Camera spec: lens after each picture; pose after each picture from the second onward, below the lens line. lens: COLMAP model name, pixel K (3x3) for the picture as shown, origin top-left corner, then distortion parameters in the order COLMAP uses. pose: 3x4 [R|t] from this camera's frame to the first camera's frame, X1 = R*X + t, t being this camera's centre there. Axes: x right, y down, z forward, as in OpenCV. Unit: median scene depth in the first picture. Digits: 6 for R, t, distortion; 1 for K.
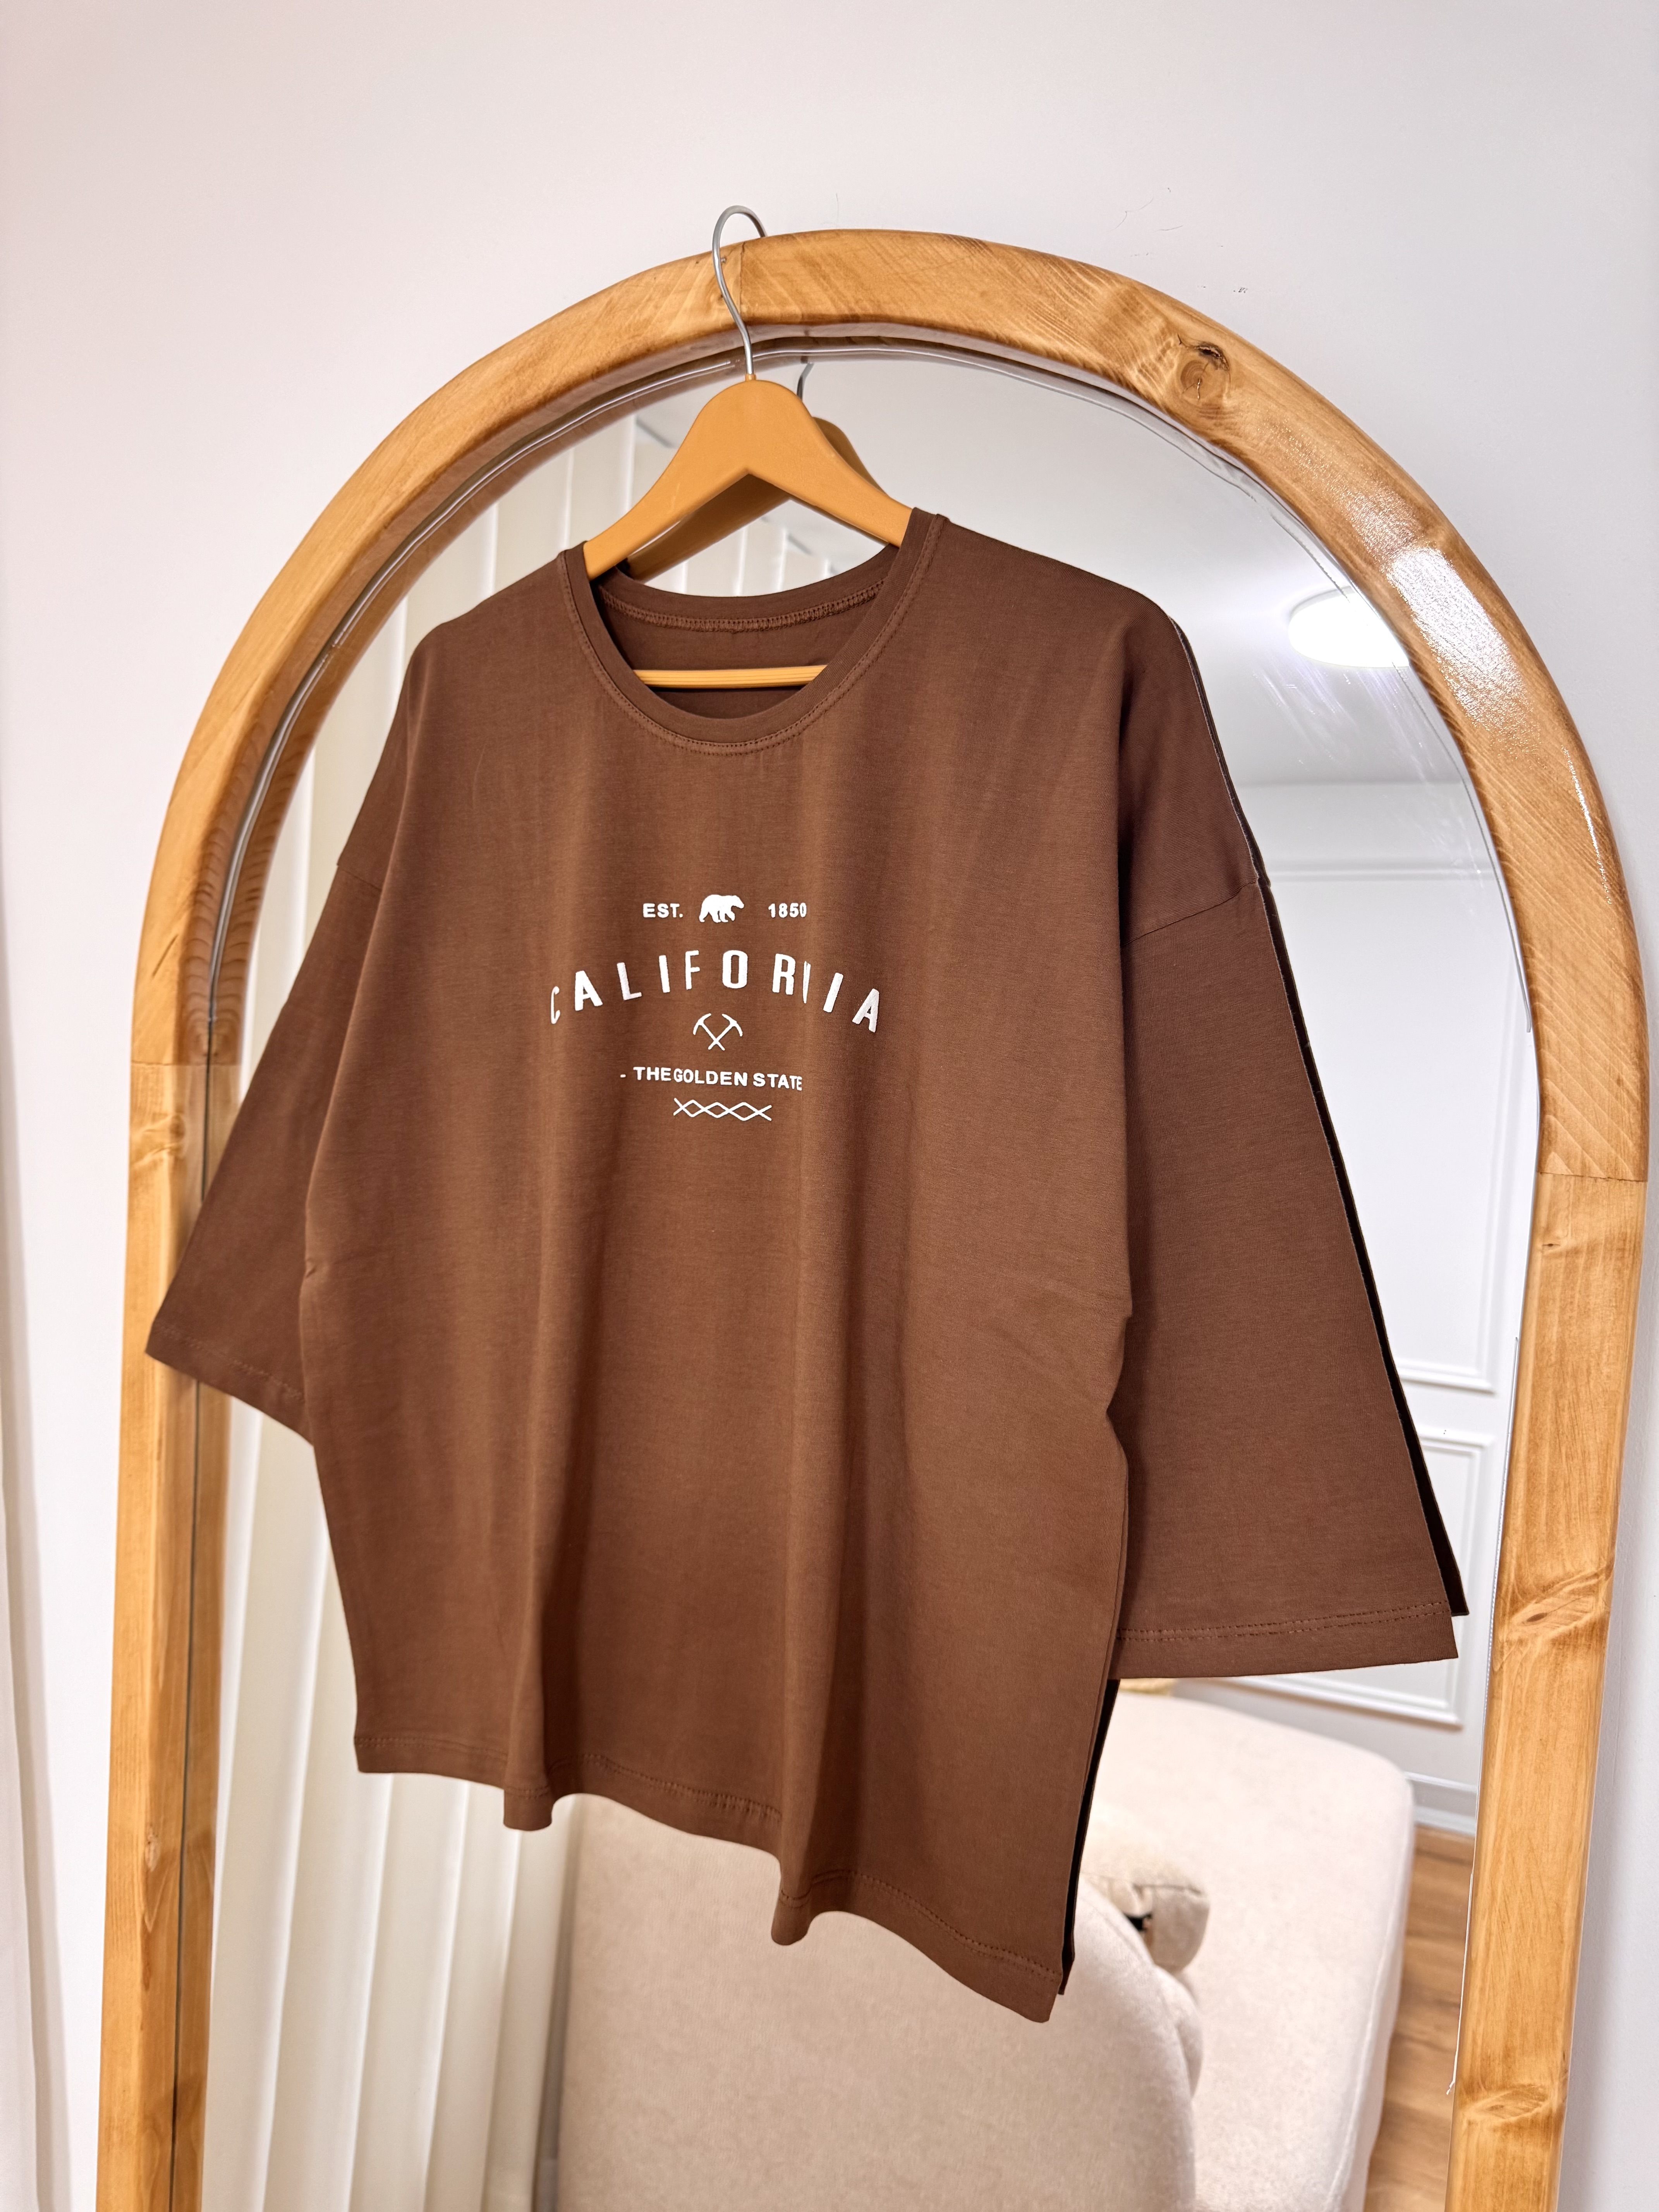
lens RADIAL K [[1553.1, 0, 826.7], [0, 1553.1, 1118.2], [0, 0, 1]] dist [-0.001279, -0.005658]
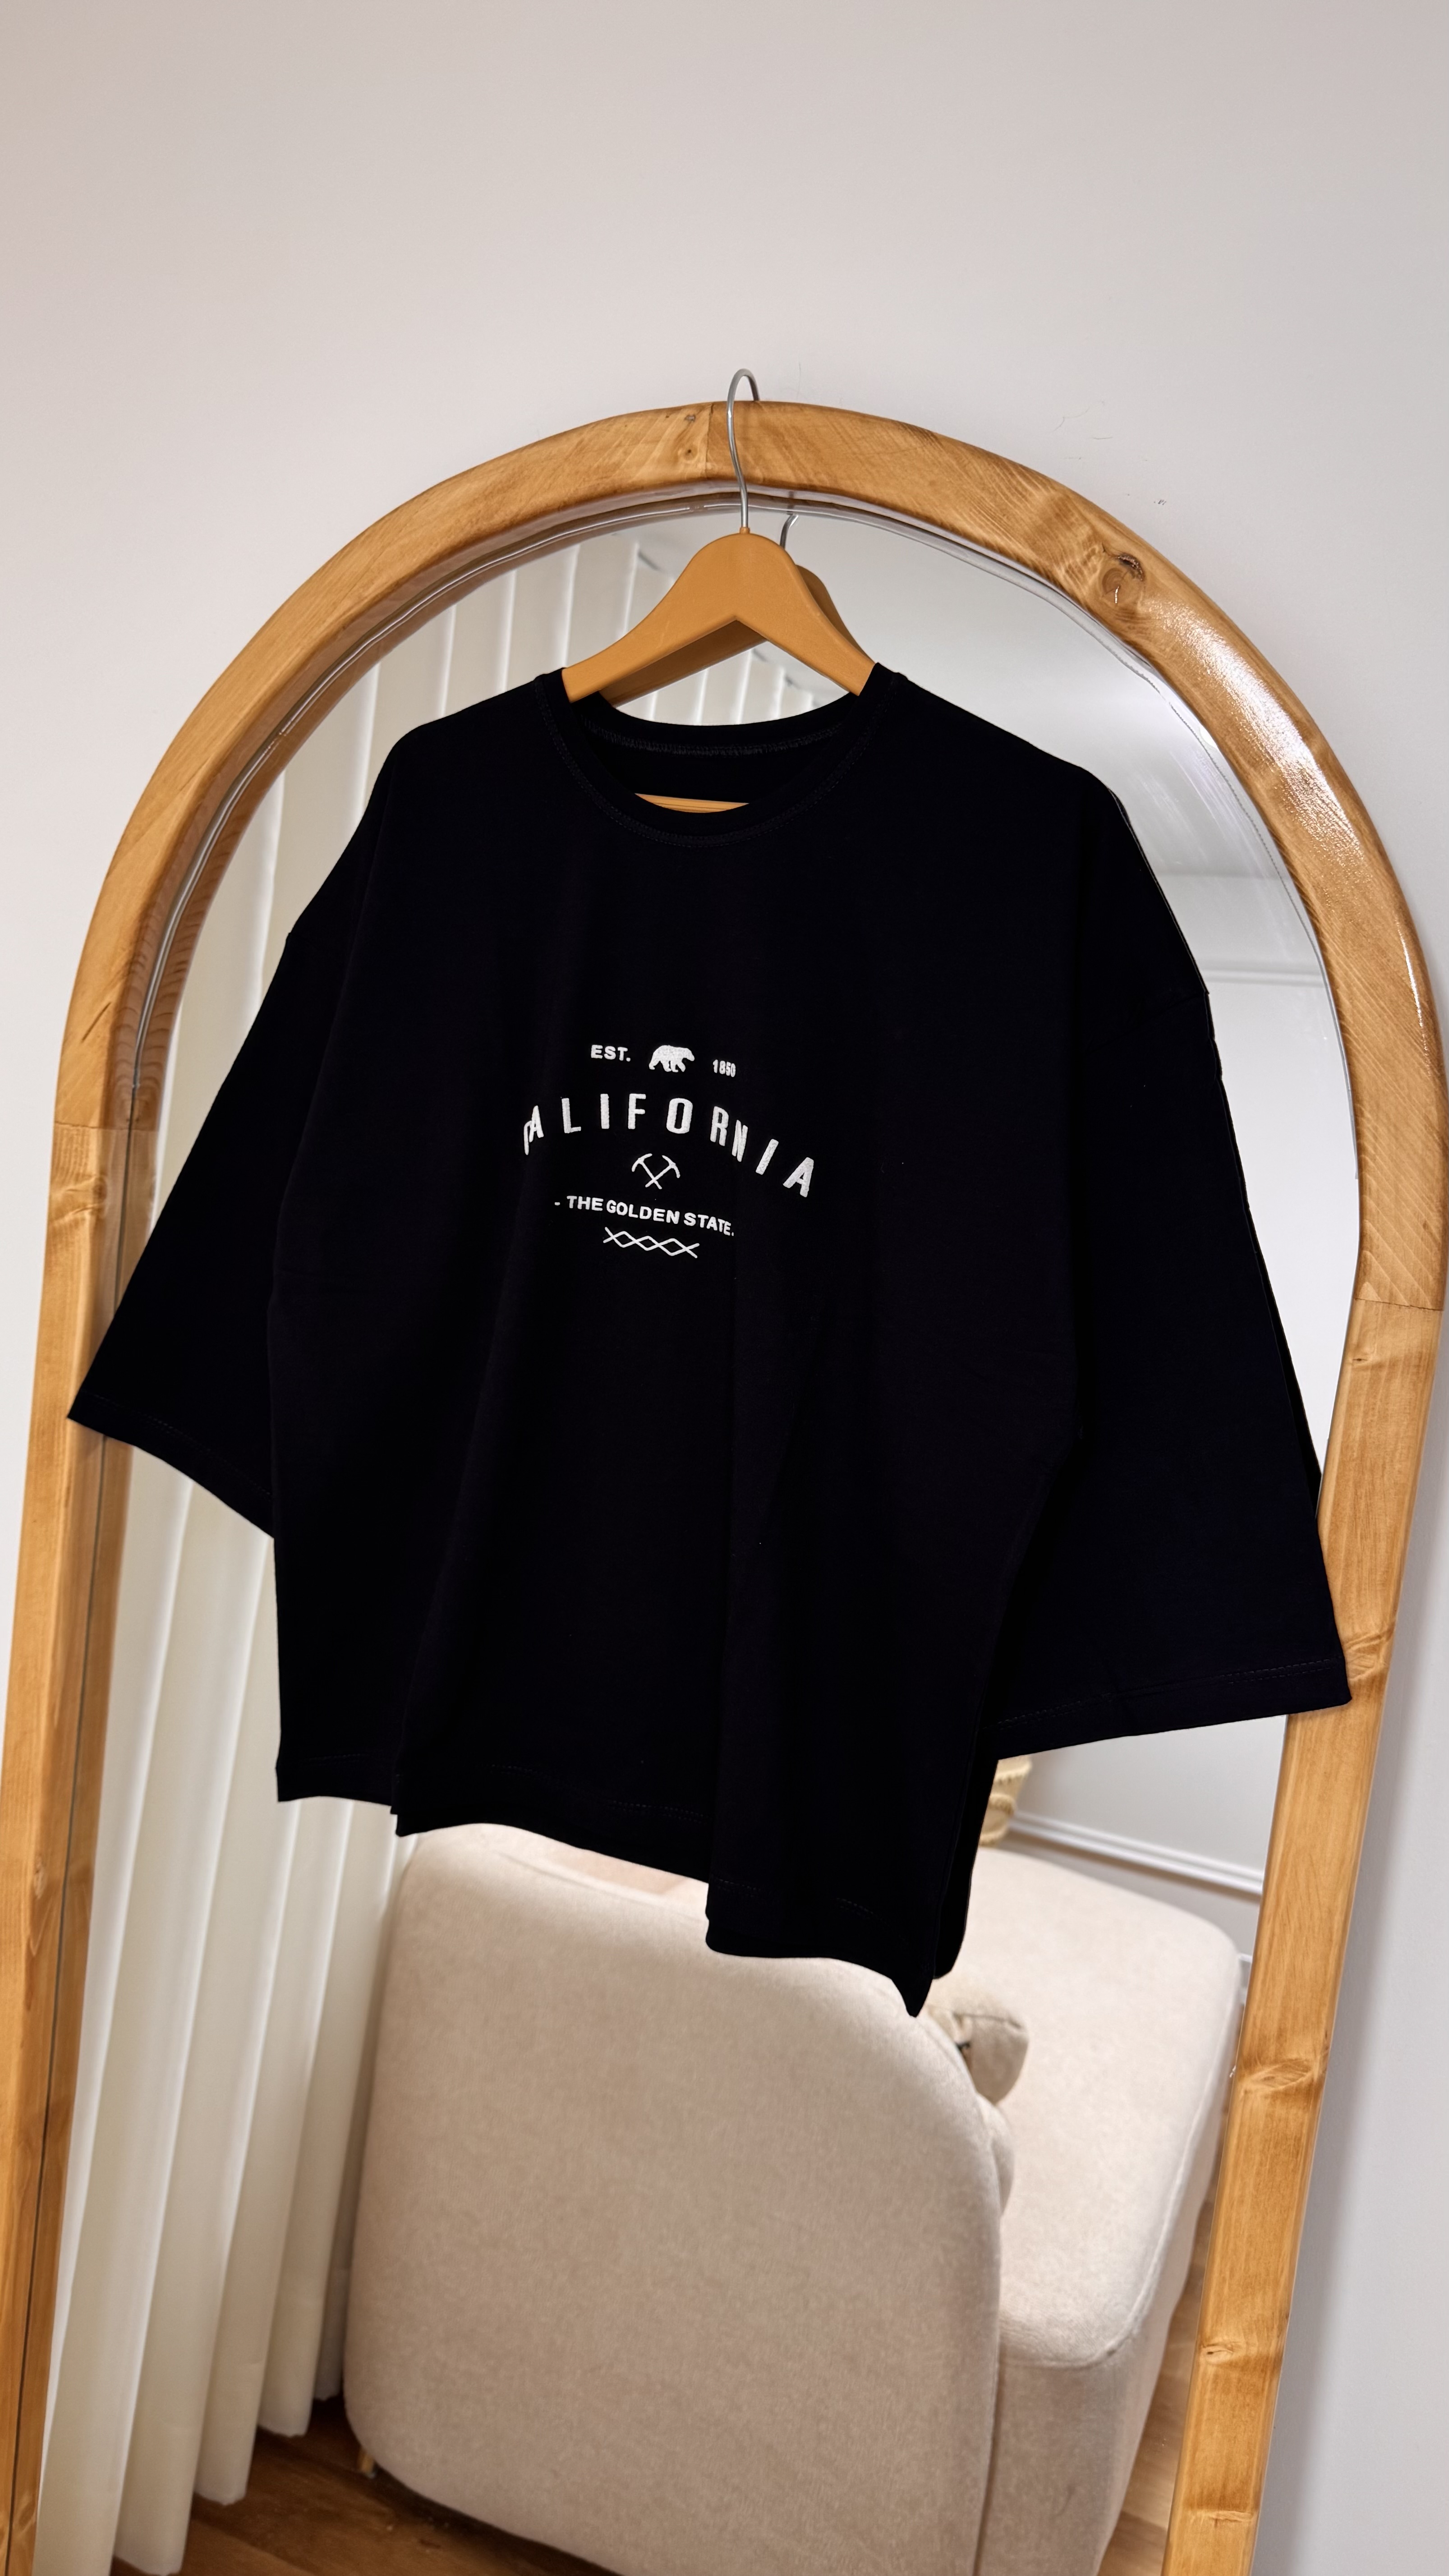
lens RADIAL K [[1840.7, 0, 728.1], [0, 1840.7, 1292.6], [0, 0, 1]] dist [0.067925, -0.123893]
pose [[0.996835, 0.054890, 0.057504, -0.081176], [-0.057329, 0.997486, 0.041658, -0.000656], [-0.055072, -0.044822, 0.997476, -0.313233]]
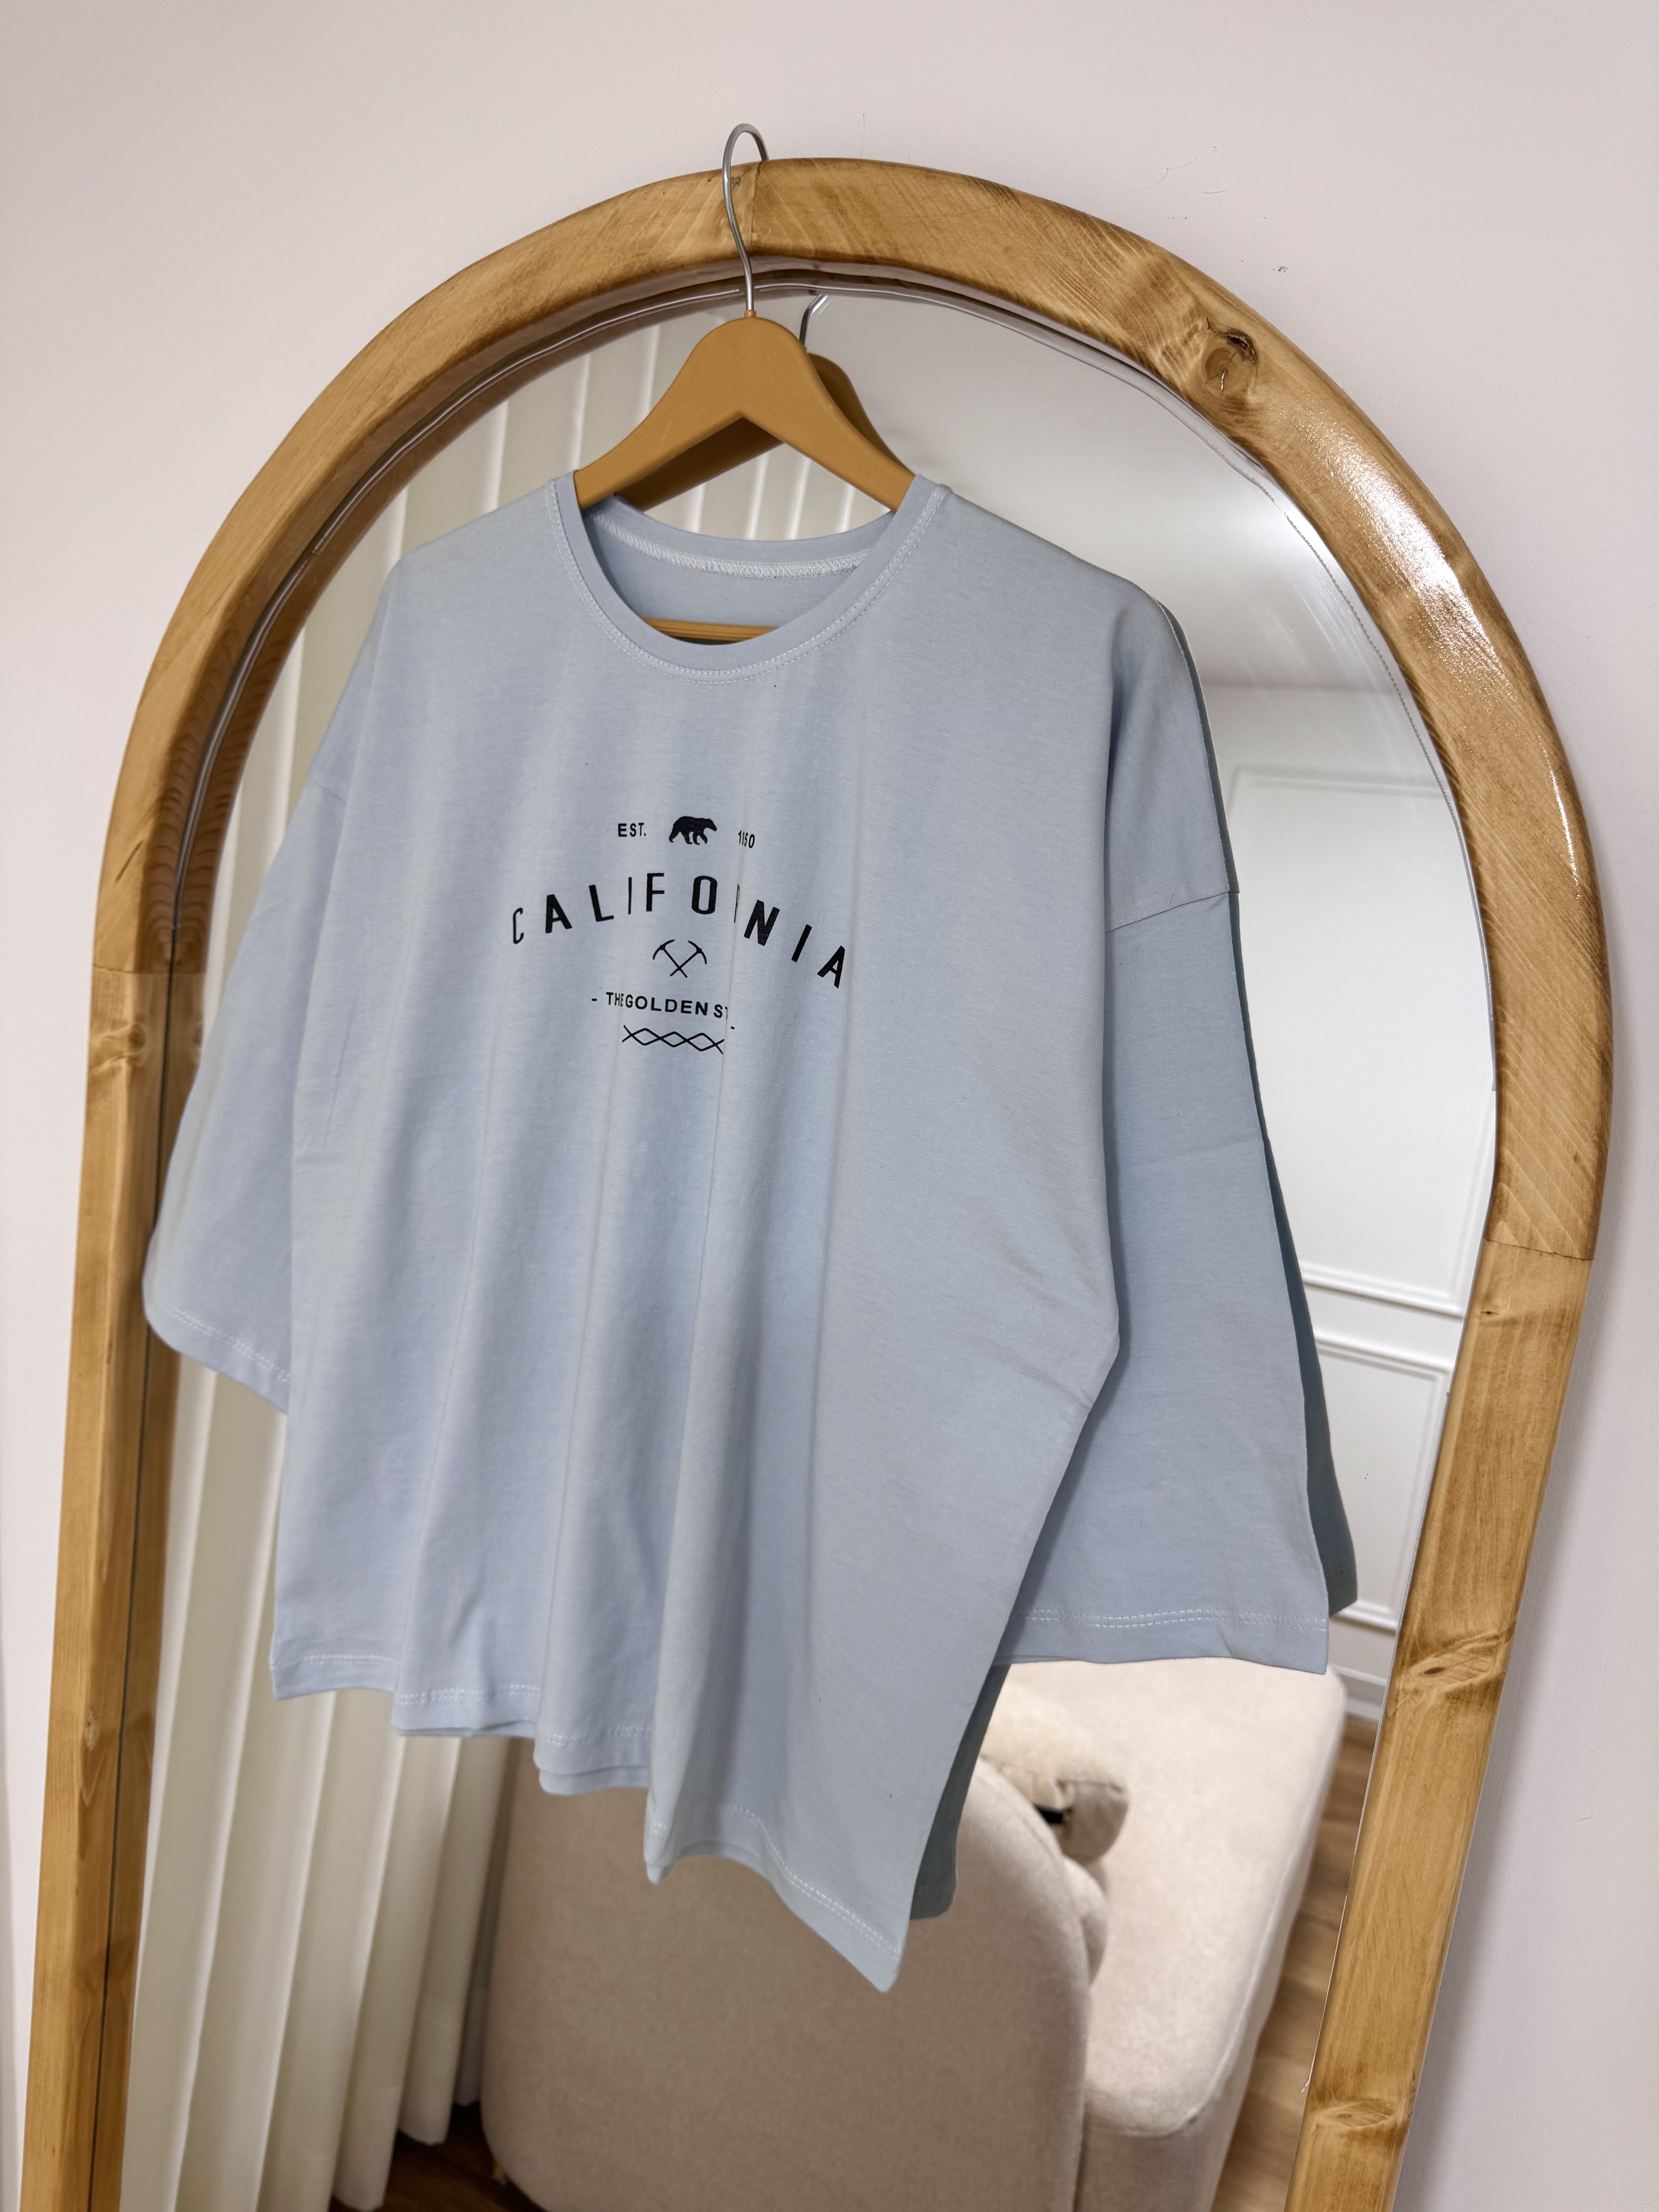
lens RADIAL K [[1549.0, 0, 834.6], [0, 1549.0, 1106.7], [0, 0, 1]] dist [-0.010490, 0.003772]
pose [[0.997248, 0.074120, 0.001763, 0.031241], [-0.073962, 0.992905, 0.093112, -0.089050], [0.005151, -0.092986, 0.995654, 0.022871]]
